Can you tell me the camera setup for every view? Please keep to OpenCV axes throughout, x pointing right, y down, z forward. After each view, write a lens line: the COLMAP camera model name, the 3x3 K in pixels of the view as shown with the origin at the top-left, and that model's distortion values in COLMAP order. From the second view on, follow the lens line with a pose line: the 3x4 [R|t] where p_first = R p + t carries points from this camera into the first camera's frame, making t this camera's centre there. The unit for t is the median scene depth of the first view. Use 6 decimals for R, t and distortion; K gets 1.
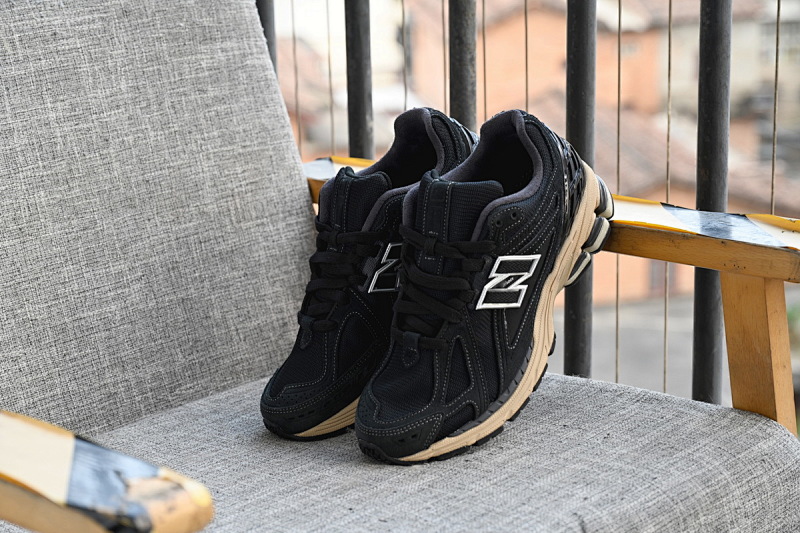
lens RADIAL K [[1720.1, 0, 400.0], [0, 1720.1, 266.5], [0, 0, 1]] dist [-0.045931, 0.399258]
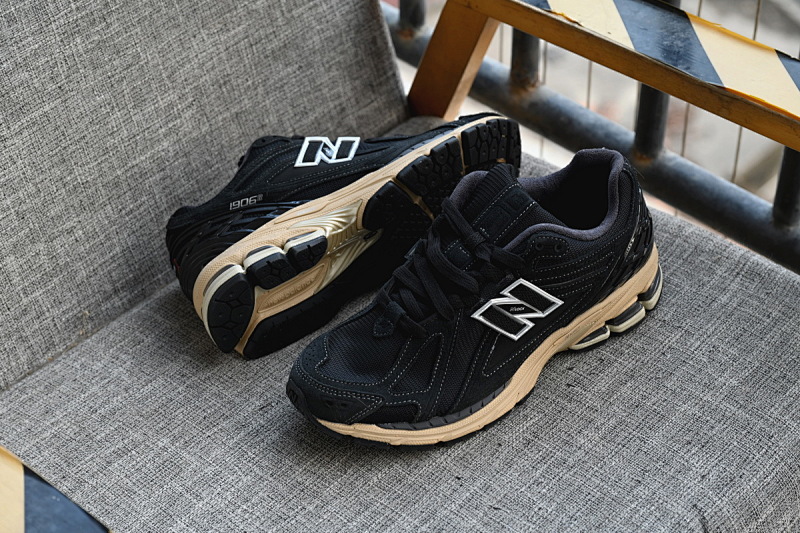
lens RADIAL K [[1652.6, 0, 397.3], [0, 1652.6, 254.9], [0, 0, 1]] dist [0.038763, -0.269233]
pose [[0.999300, -0.023969, 0.028707, -0.069592], [0.009031, 0.899561, 0.436702, -0.304932], [-0.036291, -0.436137, 0.899148, 0.175084]]
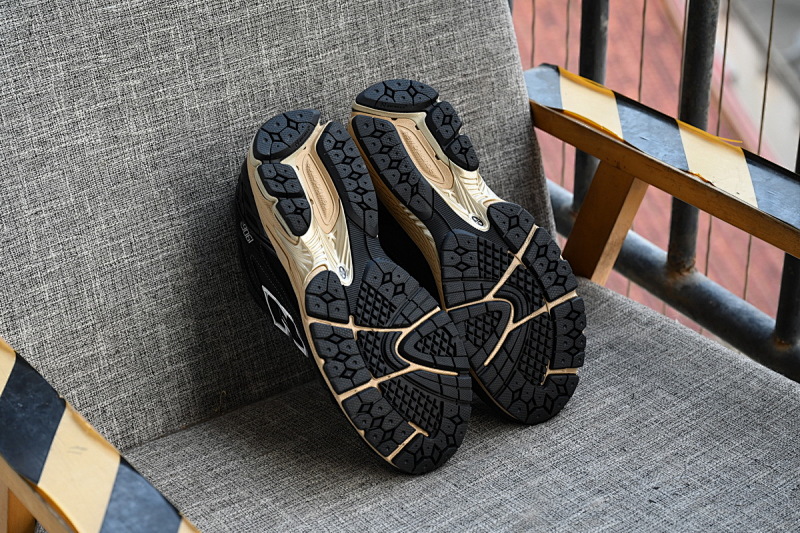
lens RADIAL K [[1720.1, 0, 400.0], [0, 1720.1, 266.5], [0, 0, 1]] dist [-0.045931, 0.399258]
pose [[0.986026, 0.094162, -0.137427, 0.017303], [-0.055284, 0.963139, 0.263261, -0.233501], [0.157151, -0.251985, 0.954886, 0.048471]]
